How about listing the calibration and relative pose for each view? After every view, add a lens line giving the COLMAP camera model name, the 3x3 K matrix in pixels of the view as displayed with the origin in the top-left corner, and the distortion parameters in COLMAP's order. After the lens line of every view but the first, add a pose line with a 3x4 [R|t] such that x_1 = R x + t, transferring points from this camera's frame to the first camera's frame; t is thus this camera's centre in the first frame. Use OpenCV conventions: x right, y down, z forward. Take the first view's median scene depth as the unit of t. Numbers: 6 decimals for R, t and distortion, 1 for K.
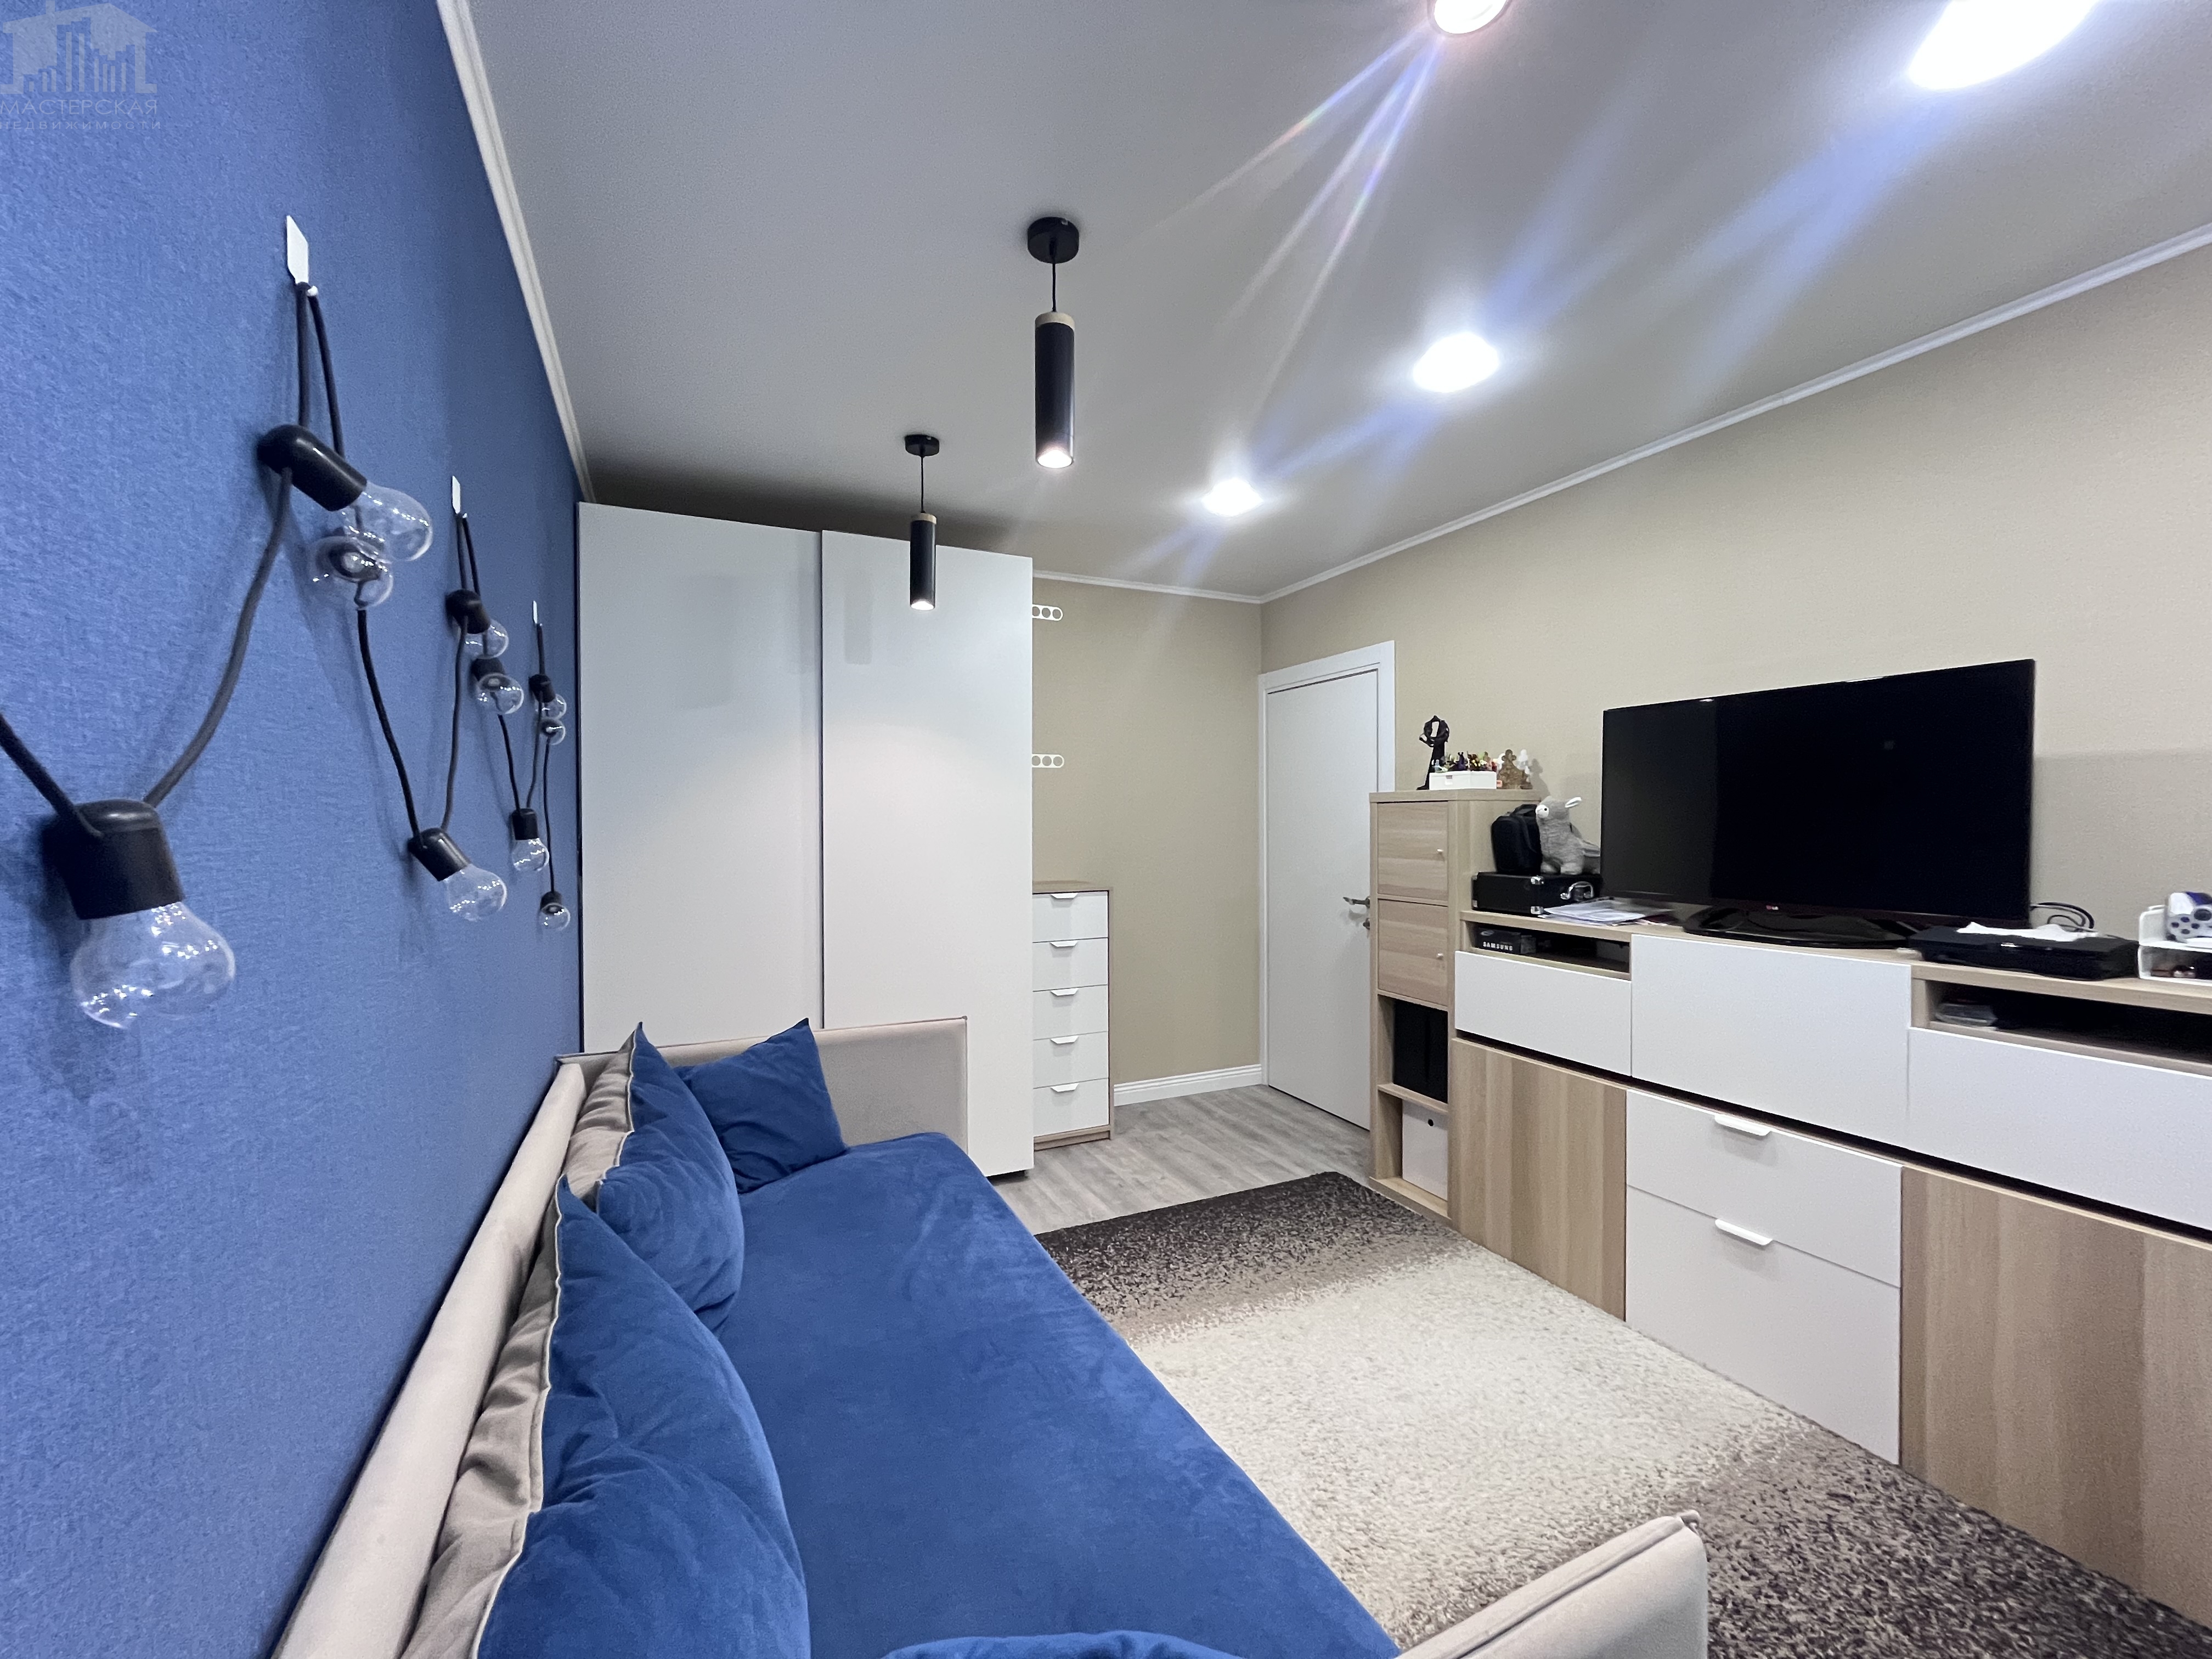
lens RADIAL K [[892.6, 0, 1106.0], [0, 892.6, 829.5], [0, 0, 1]] dist [-0.002542, -0.000324]
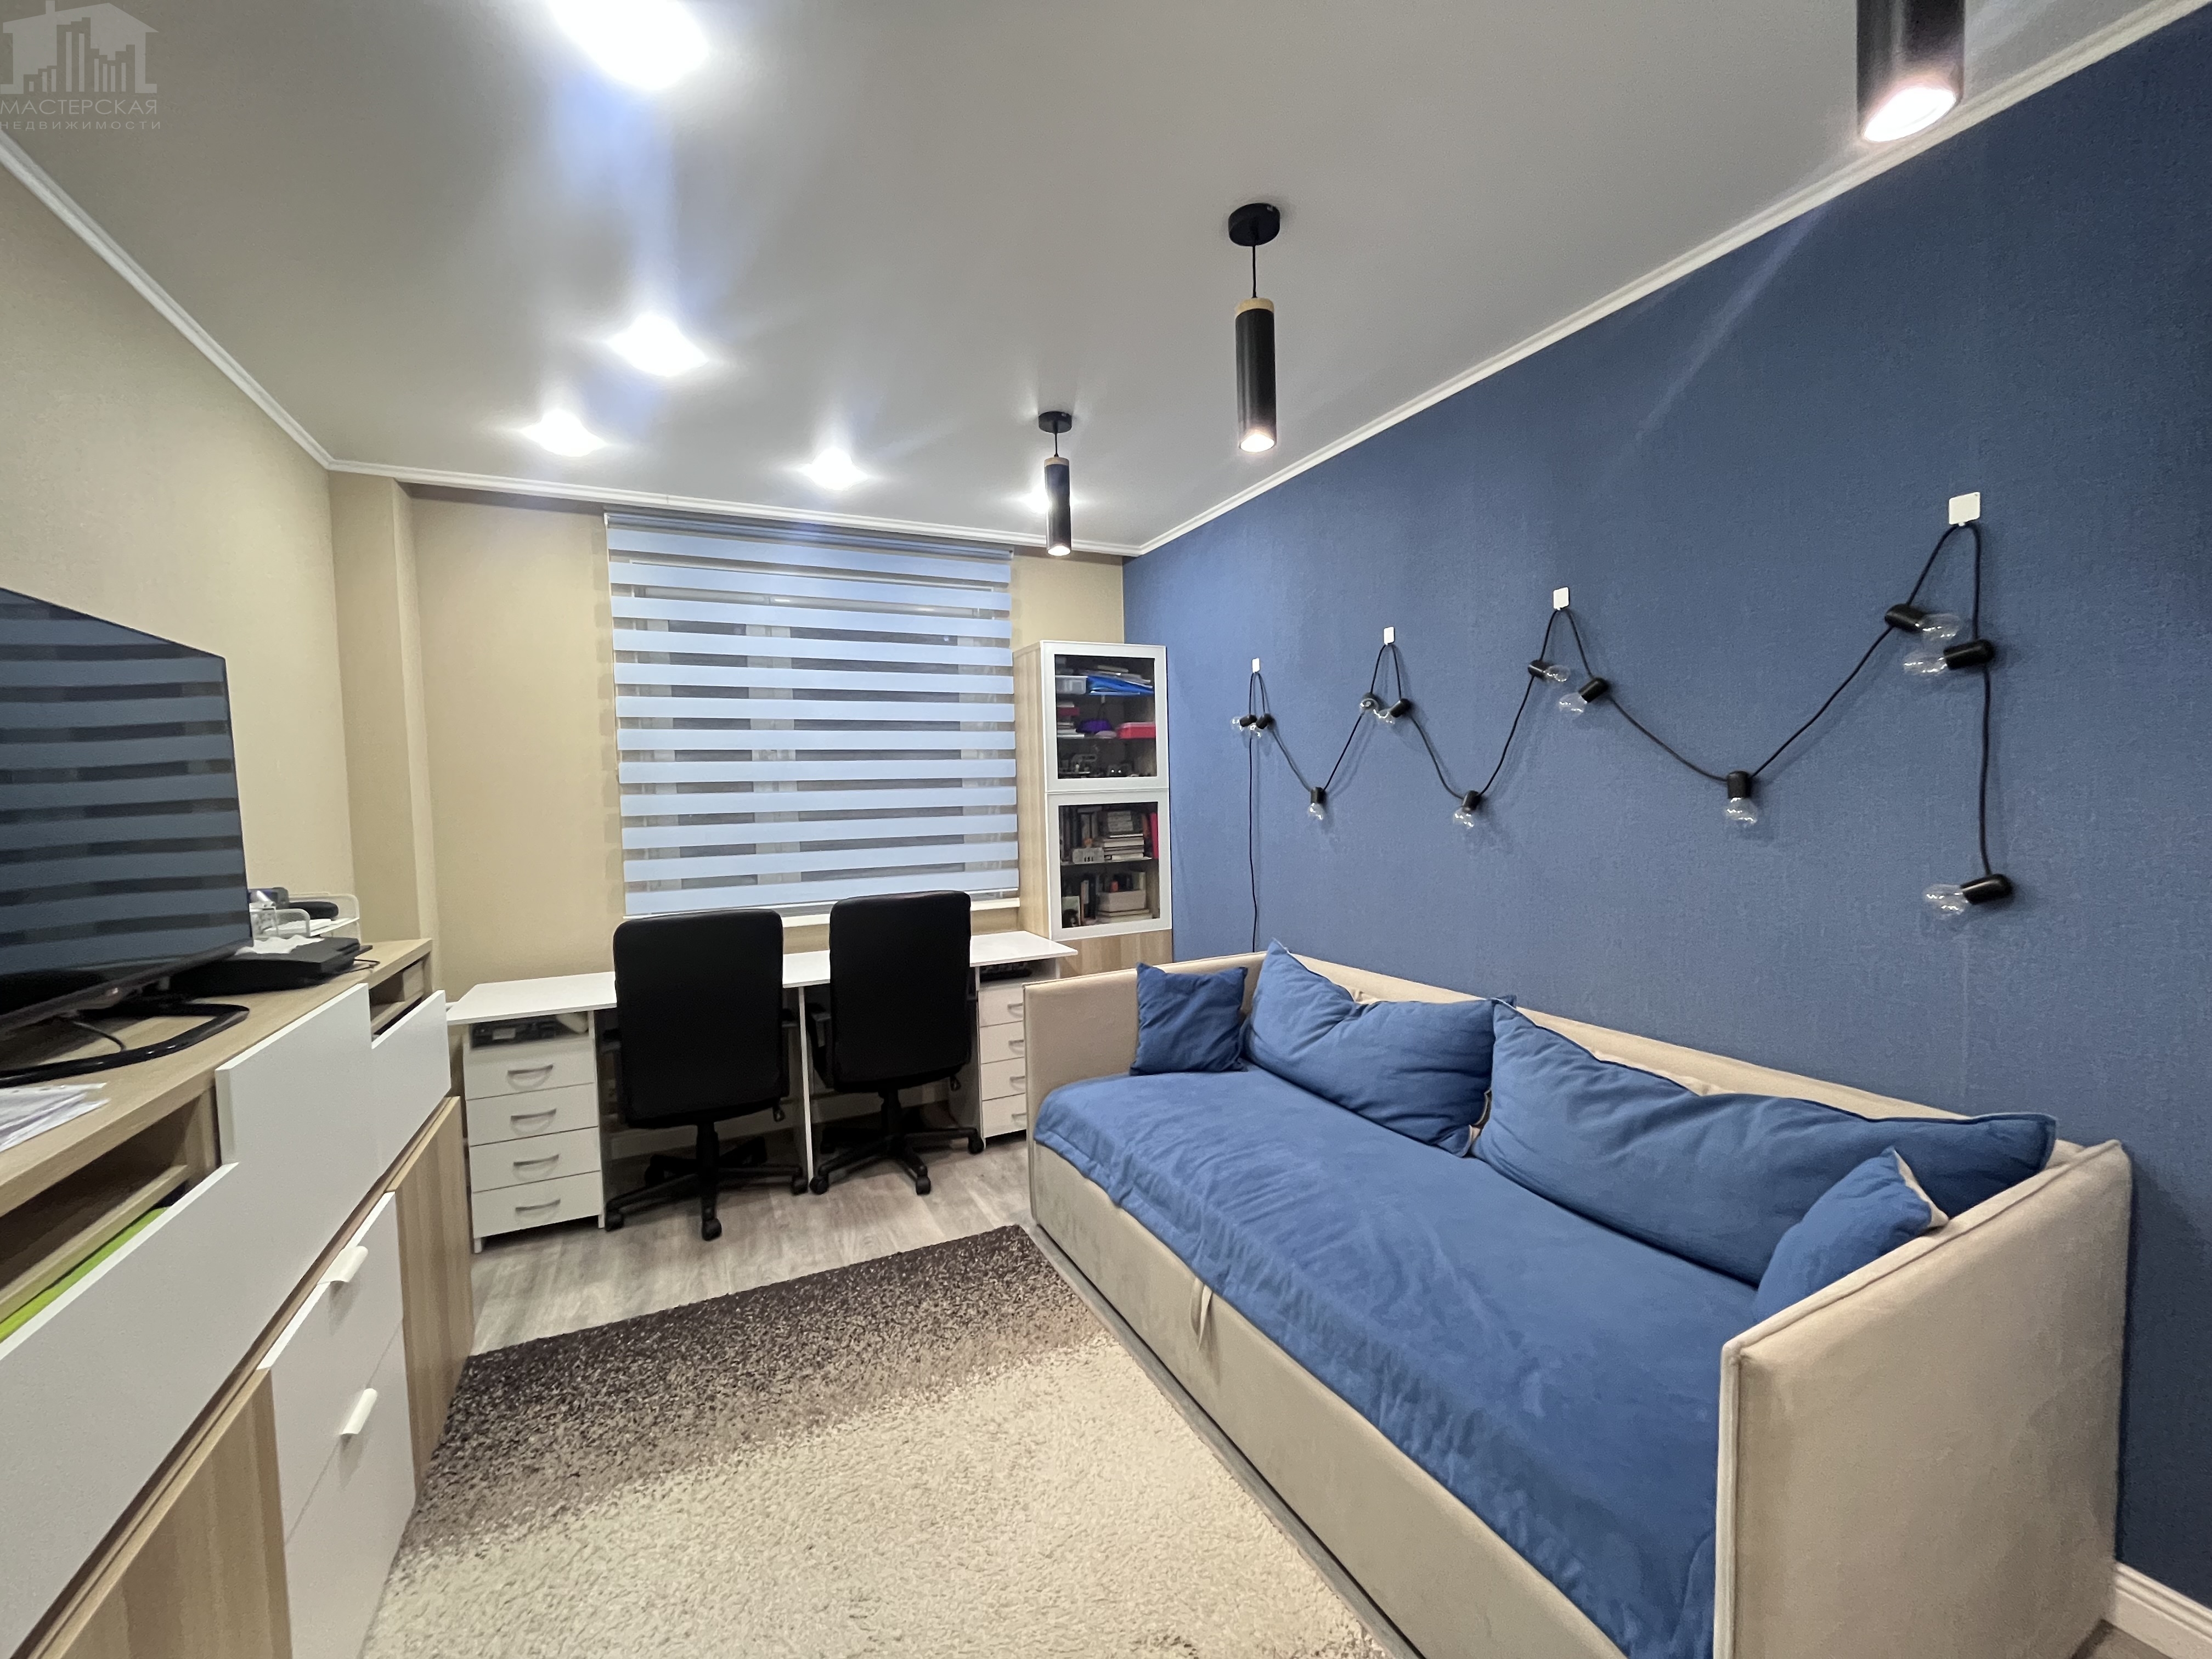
lens RADIAL K [[892.6, 0, 1106.0], [0, 892.6, 829.5], [0, 0, 1]] dist [-0.002542, -0.000324]
pose [[-0.999299, 0.037152, -0.004650, 0.073619], [0.036809, 0.997543, 0.059603, -0.024787], [0.006853, 0.059390, -0.998211, 1.098392]]
